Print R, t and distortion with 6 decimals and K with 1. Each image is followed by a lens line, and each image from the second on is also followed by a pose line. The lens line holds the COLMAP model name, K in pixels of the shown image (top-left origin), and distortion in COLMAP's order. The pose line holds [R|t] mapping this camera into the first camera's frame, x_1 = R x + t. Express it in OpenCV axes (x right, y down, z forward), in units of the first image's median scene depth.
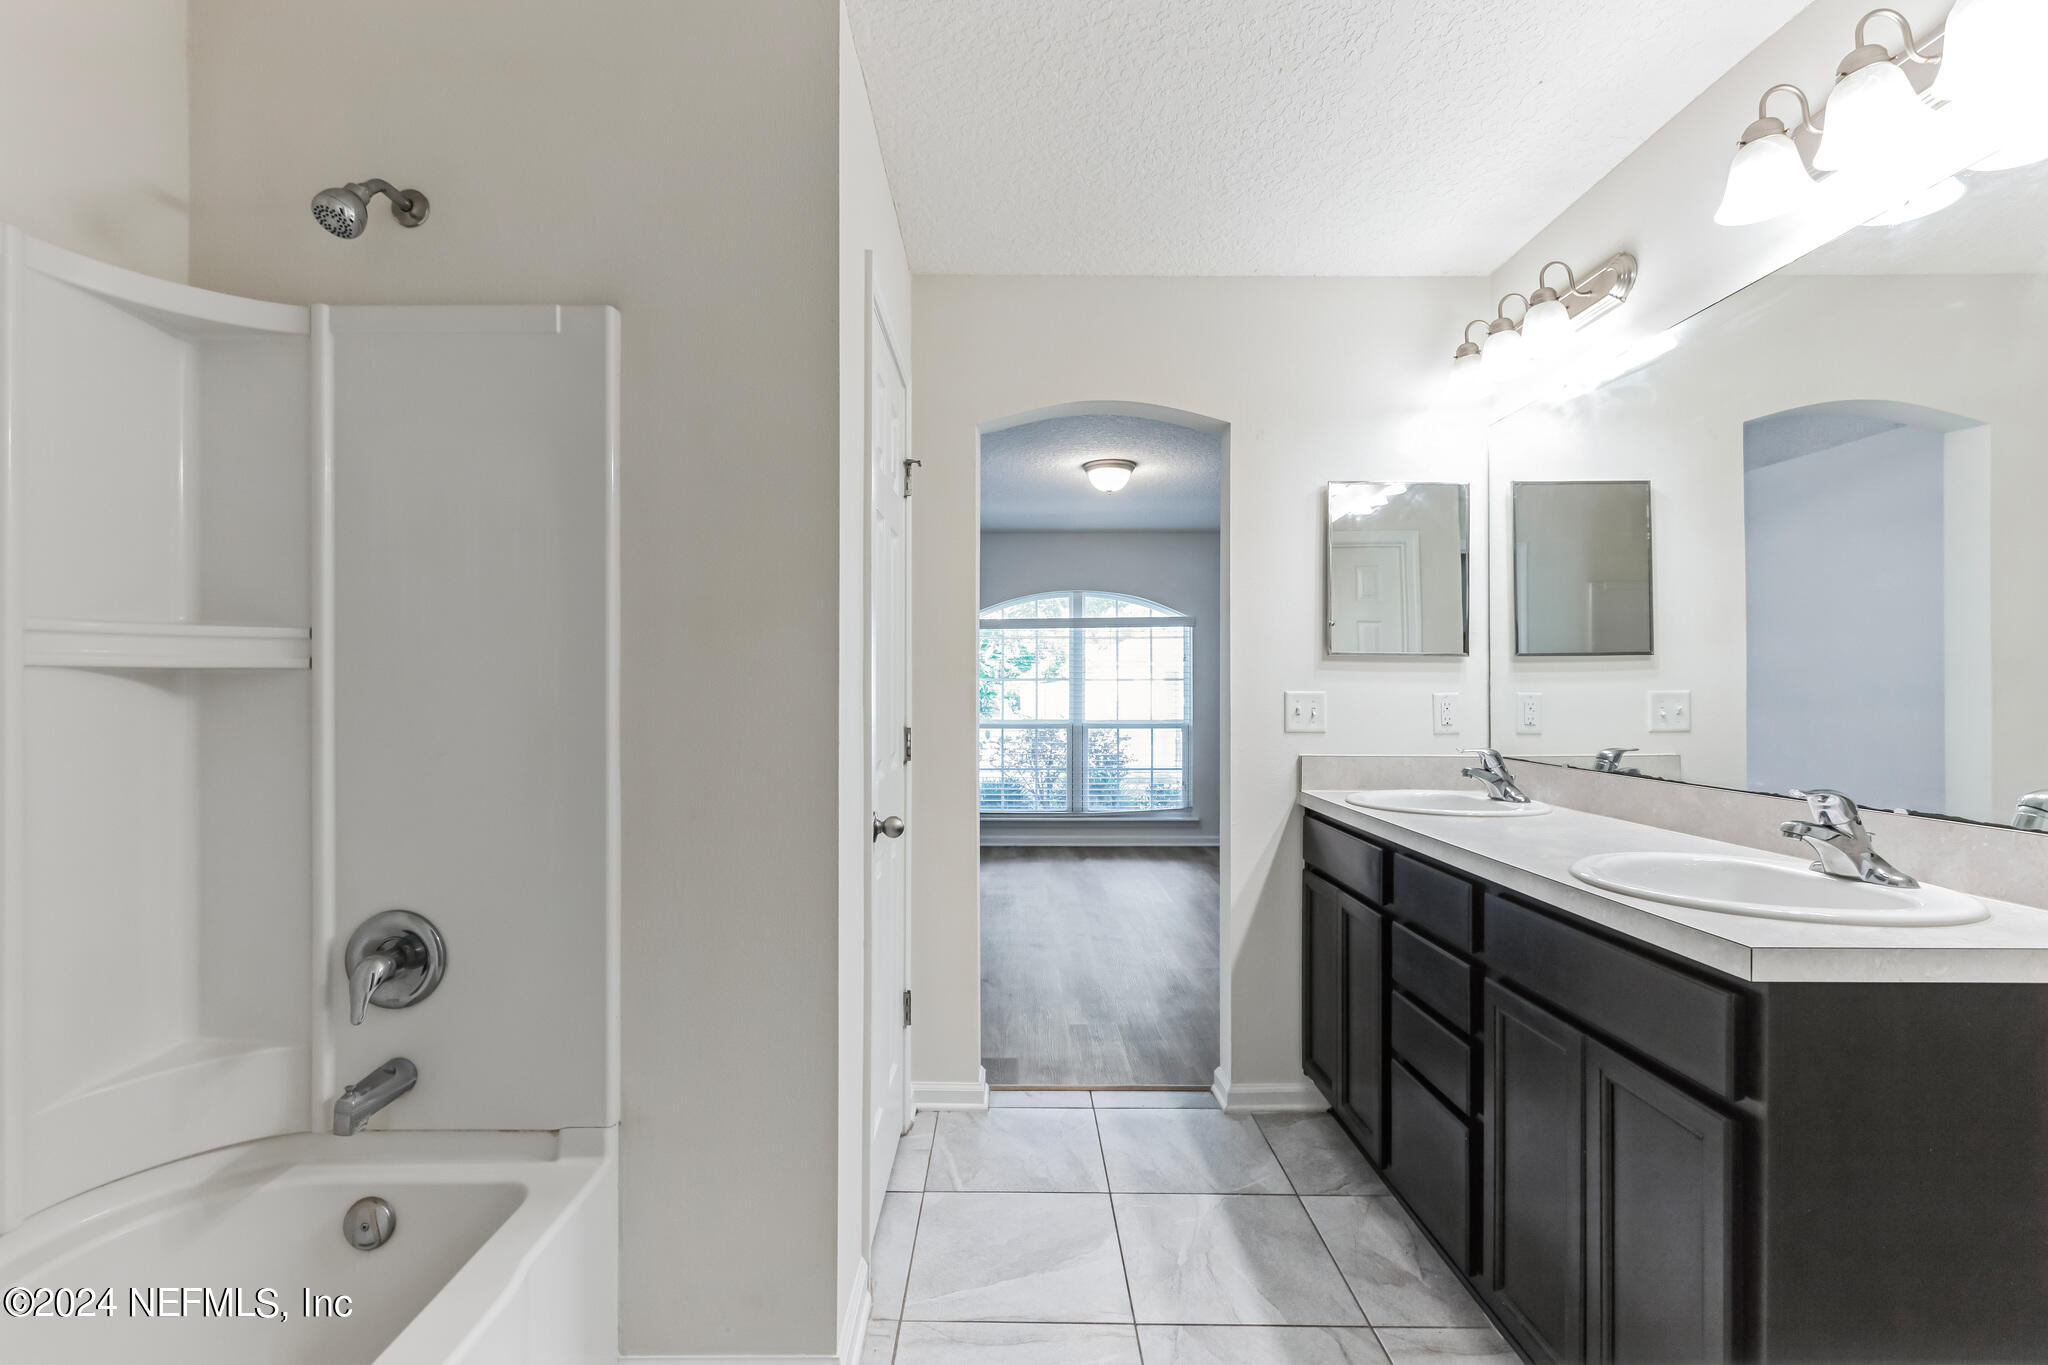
lens RADIAL K [[920.0, 0, 1015.1], [0, 920.0, 687.6], [0, 0, 1]] dist [0.000879, -0.000355]
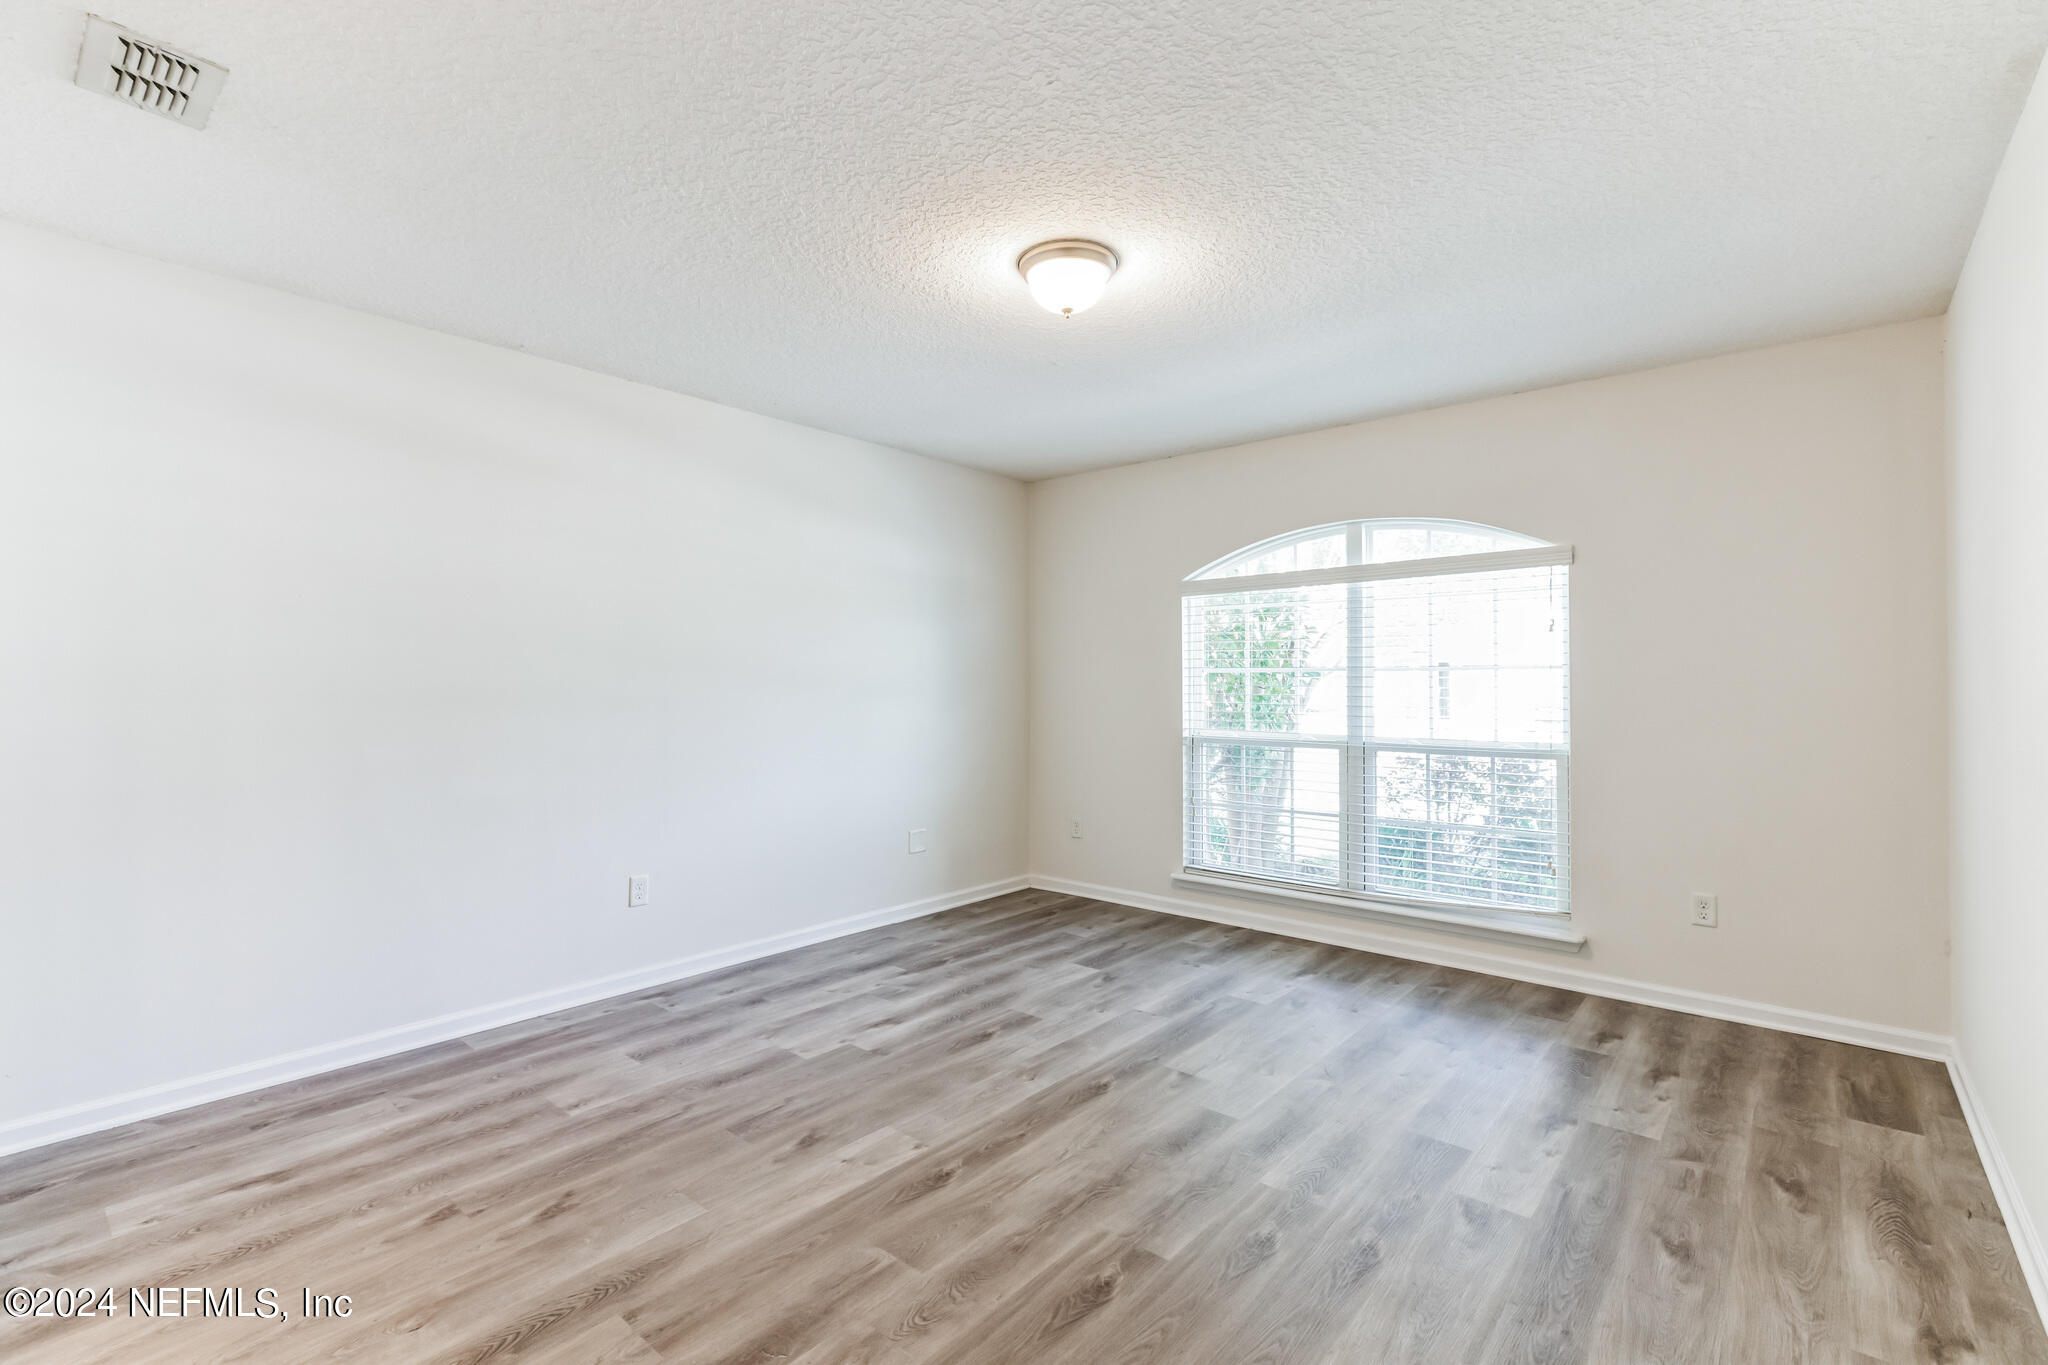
lens RADIAL K [[920.0, 0, 1015.1], [0, 920.0, 687.6], [0, 0, 1]] dist [0.000879, -0.000355]
pose [[0.754040, 0.002172, -0.656825, 0.293553], [-0.003396, 0.999994, -0.000591, 0.004430], [0.656820, 0.002676, 0.754043, 0.405174]]
